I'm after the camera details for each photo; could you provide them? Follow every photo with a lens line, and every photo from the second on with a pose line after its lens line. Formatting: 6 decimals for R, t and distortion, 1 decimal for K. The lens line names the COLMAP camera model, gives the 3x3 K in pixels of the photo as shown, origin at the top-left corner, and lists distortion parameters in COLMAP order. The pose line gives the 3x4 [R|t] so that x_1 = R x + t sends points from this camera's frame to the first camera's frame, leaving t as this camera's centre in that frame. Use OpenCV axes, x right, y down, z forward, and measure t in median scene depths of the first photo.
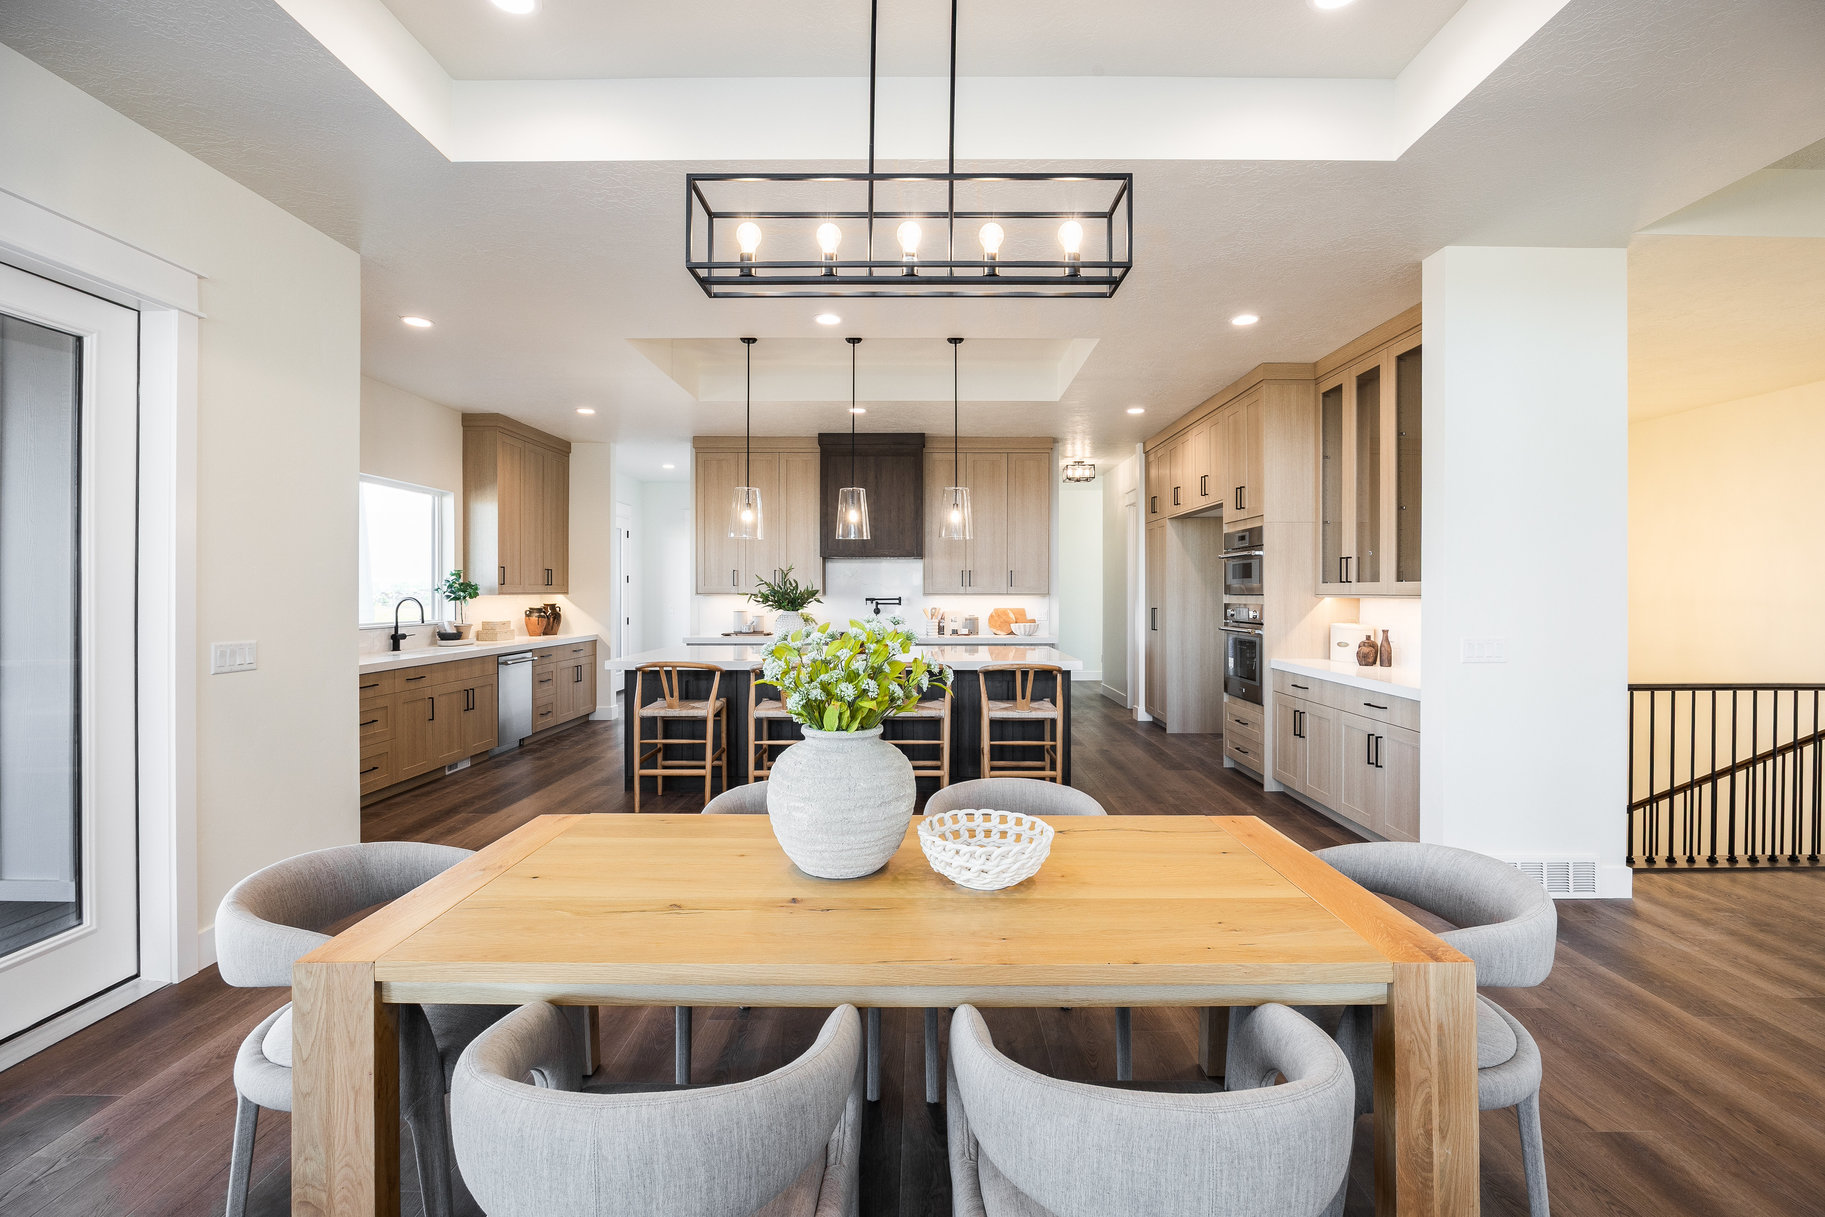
lens RADIAL K [[822.9, 0, 921.0], [0, 822.9, 600.4], [0, 0, 1]] dist [-0.000644, -0.000007]
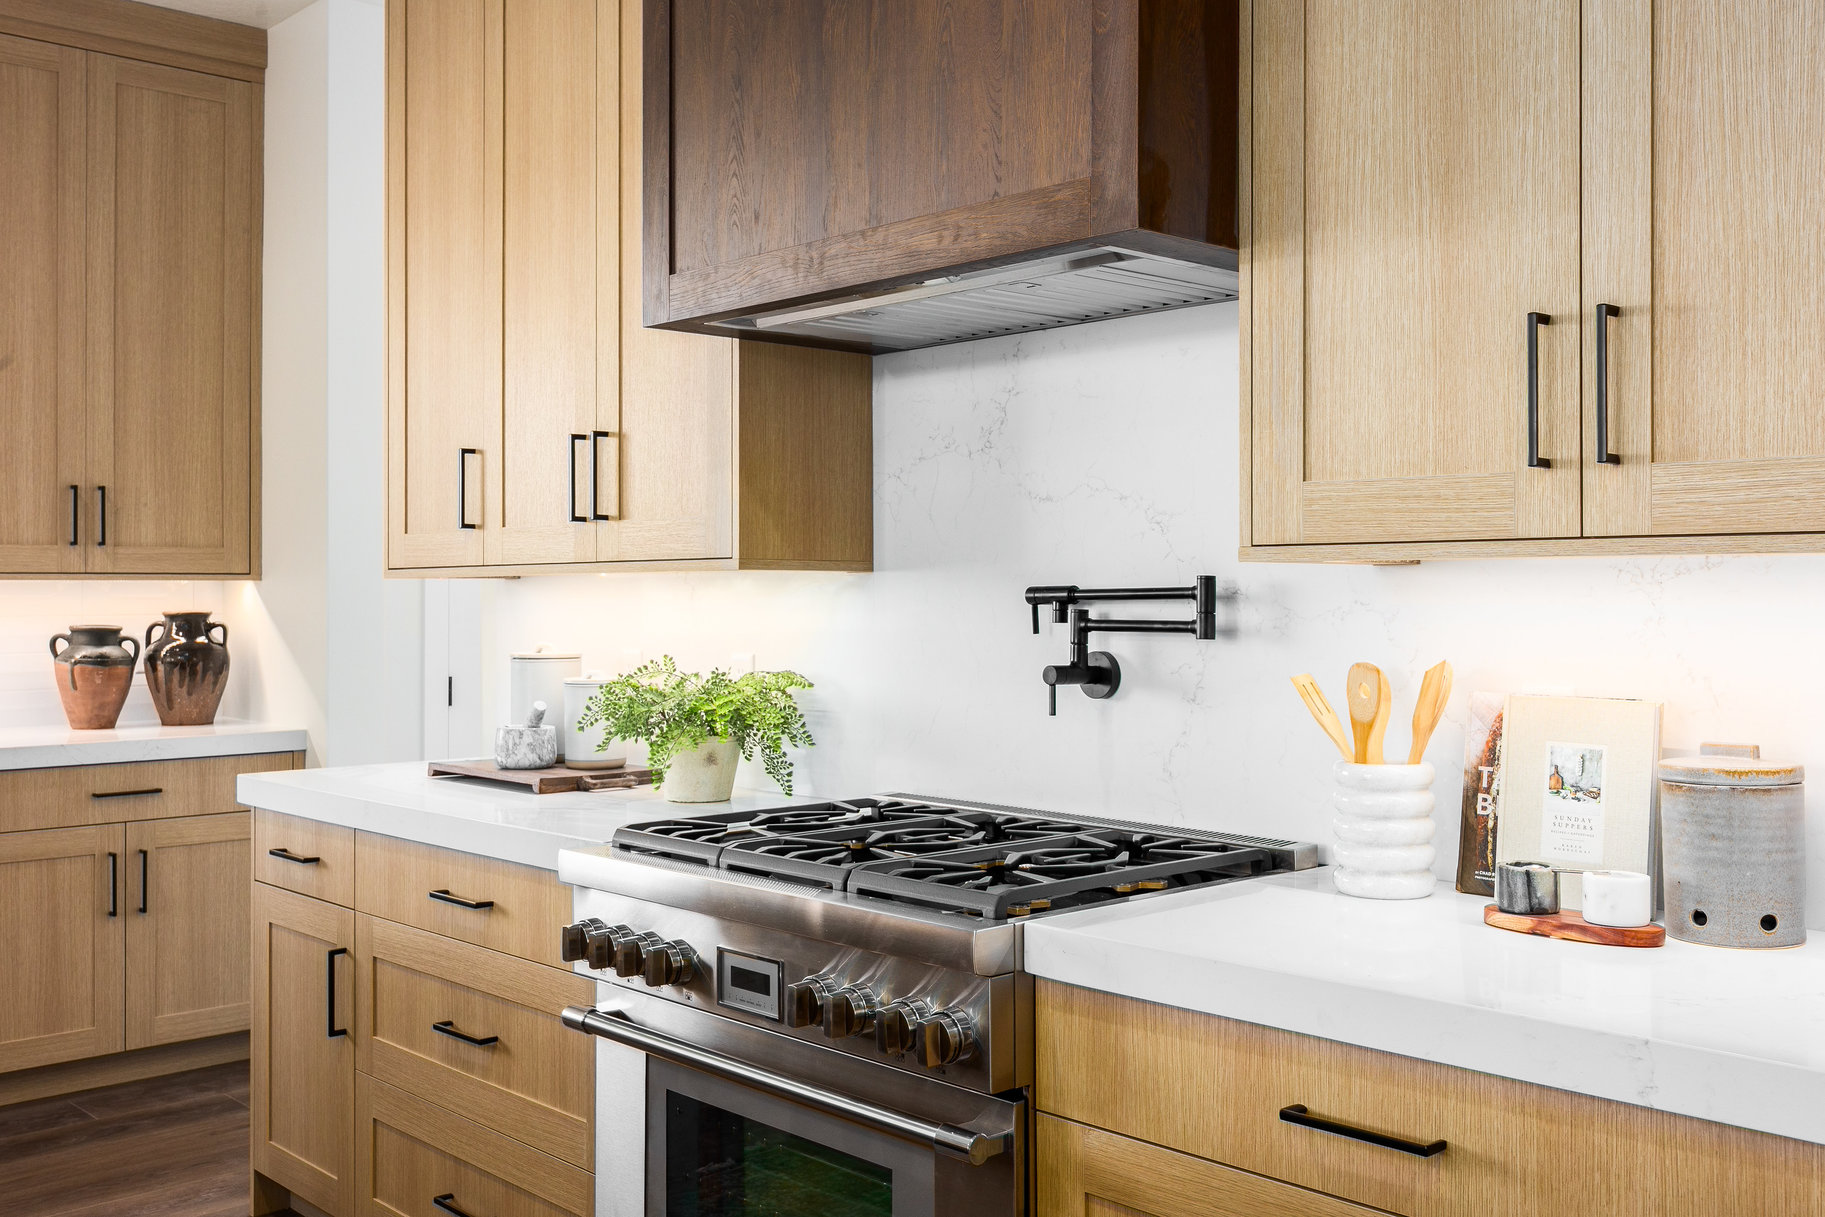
lens RADIAL K [[1743.5, 0, 914.7], [0, 1743.5, 598.9], [0, 0, 1]] dist [0.011487, 0.000000]
pose [[0.689267, 0.000264, -0.724507, 0.159234], [-0.002031, 0.999997, -0.001568, -0.000147], [0.724504, 0.002552, 0.689266, 0.810642]]
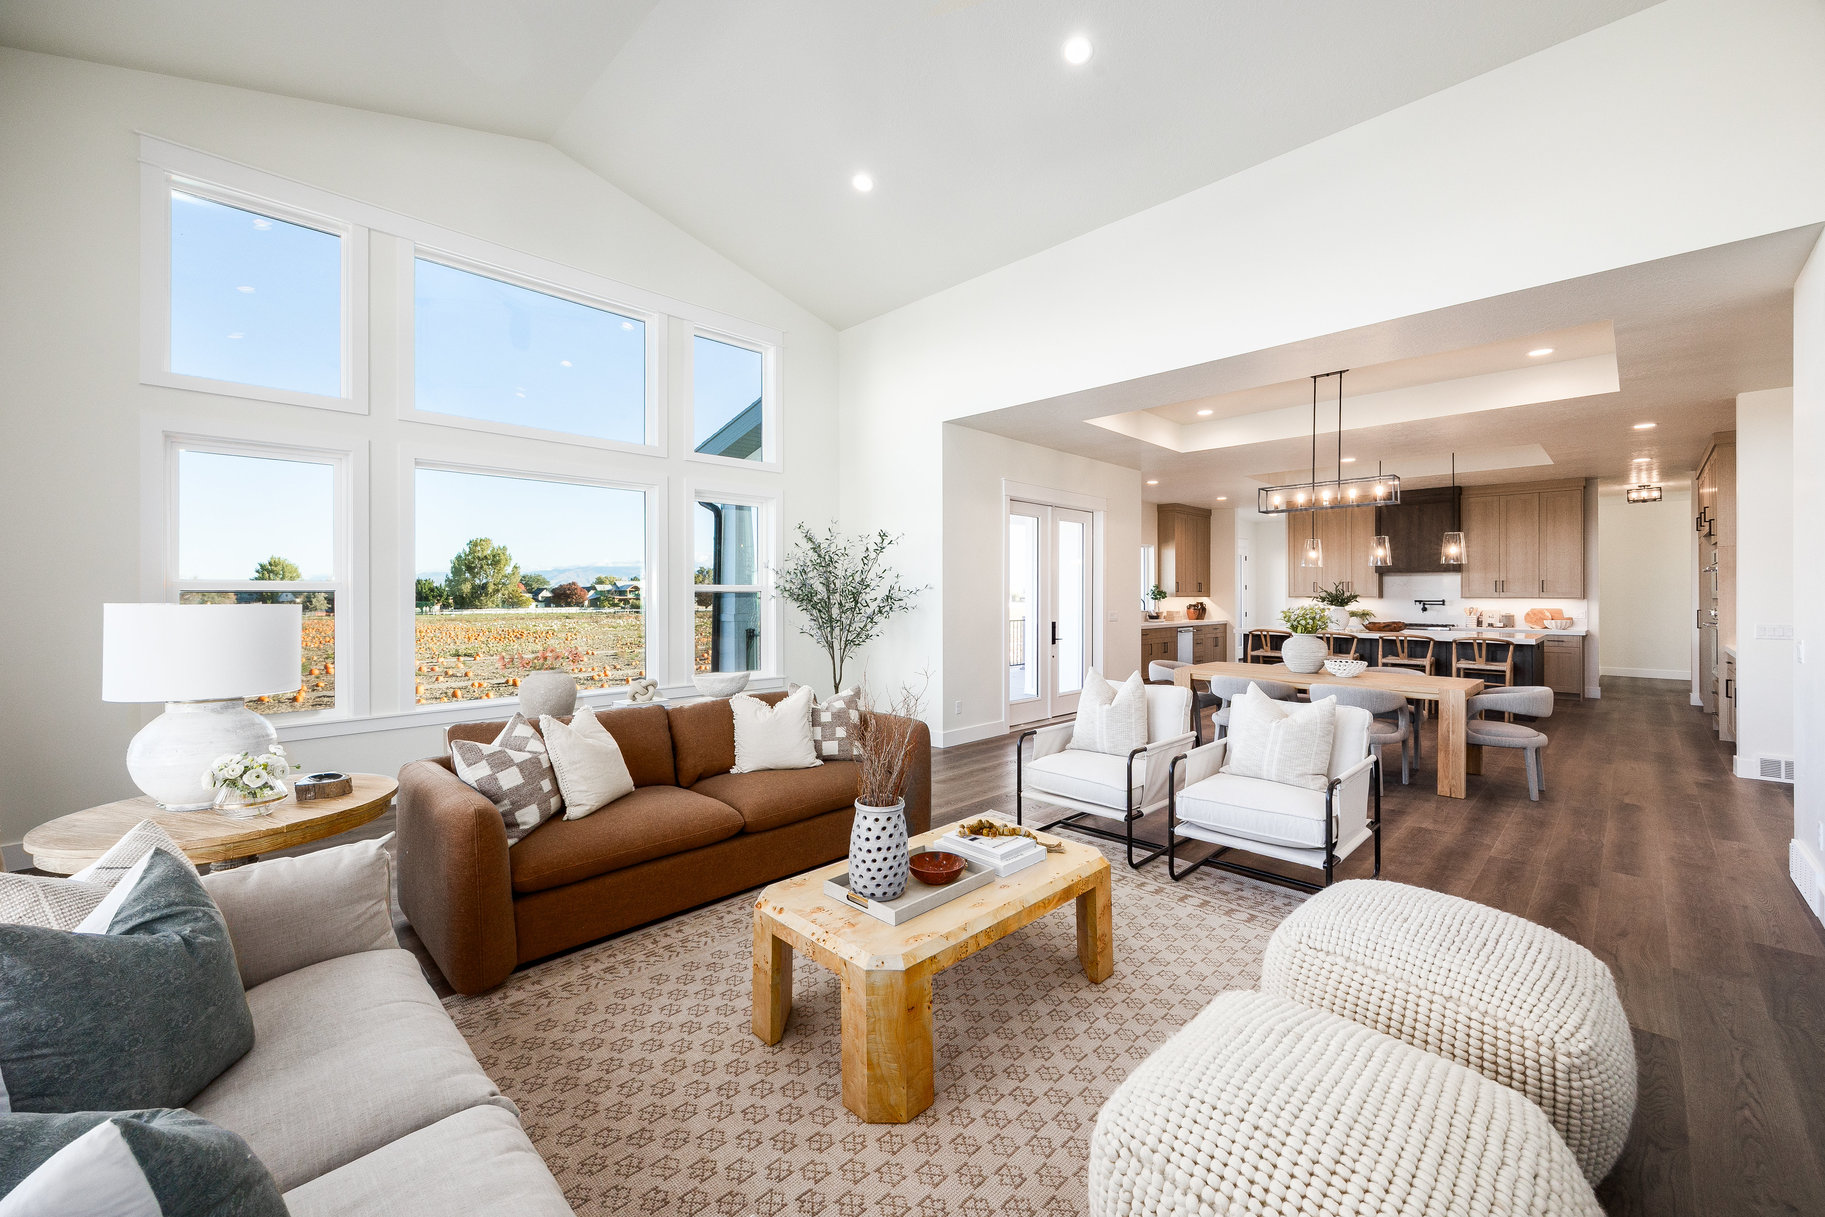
lens RADIAL K [[717.5, 0, 909.0], [0, 717.5, 592.4], [0, 0, 1]] dist [-0.000891, -0.000194]
pose [[0.708146, -0.001201, -0.706065, 0.207953], [-0.008556, 0.999911, -0.010282, 0.004388], [0.706014, 0.013322, 0.708072, -0.567620]]
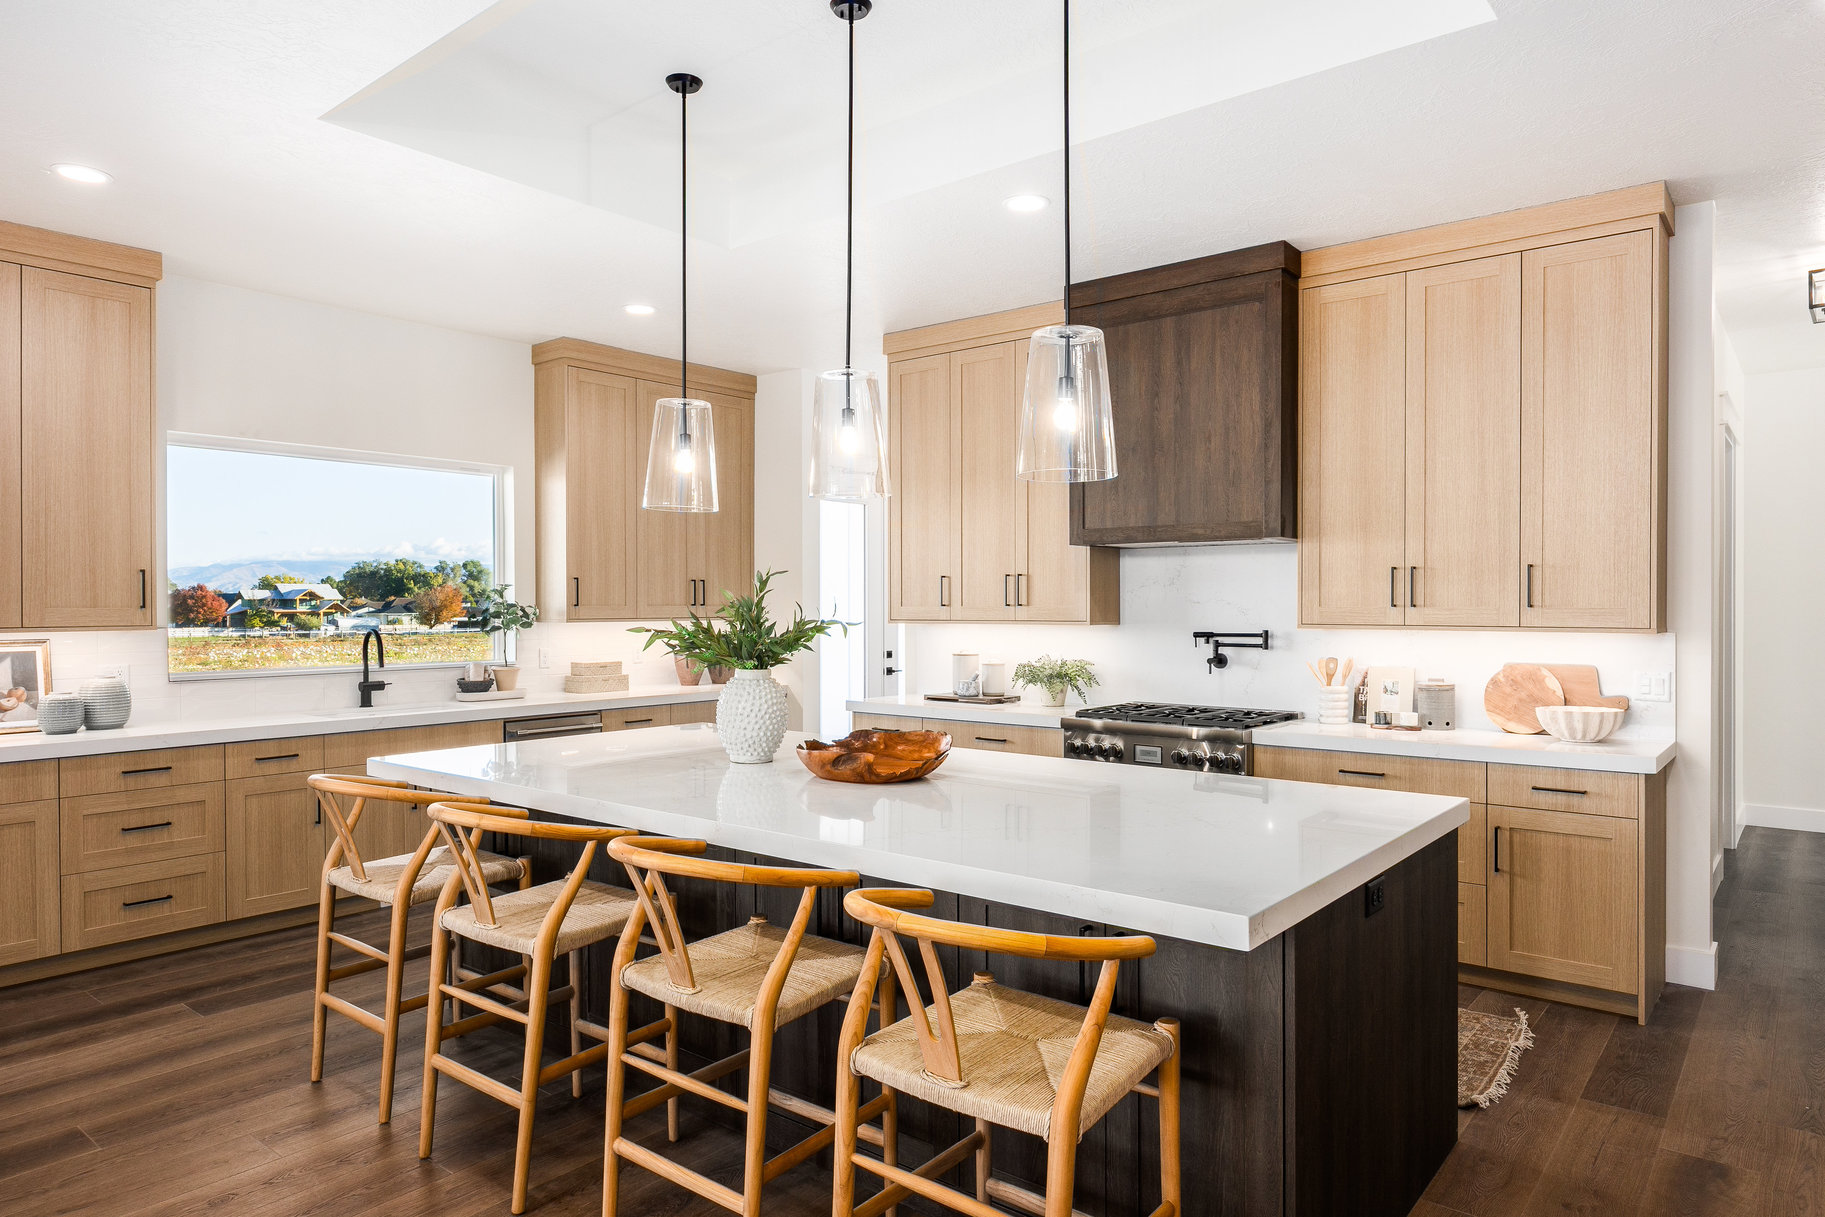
lens RADIAL K [[1123.5, 0, 911.1], [0, 1123.5, 619.5], [0, 0, 1]] dist [-0.005431, 0.001546]
pose [[0.782829, 0.007273, -0.622194, 0.211321], [-0.005173, 0.999973, 0.005181, -0.012996], [0.622215, -0.000837, 0.782846, 0.435774]]
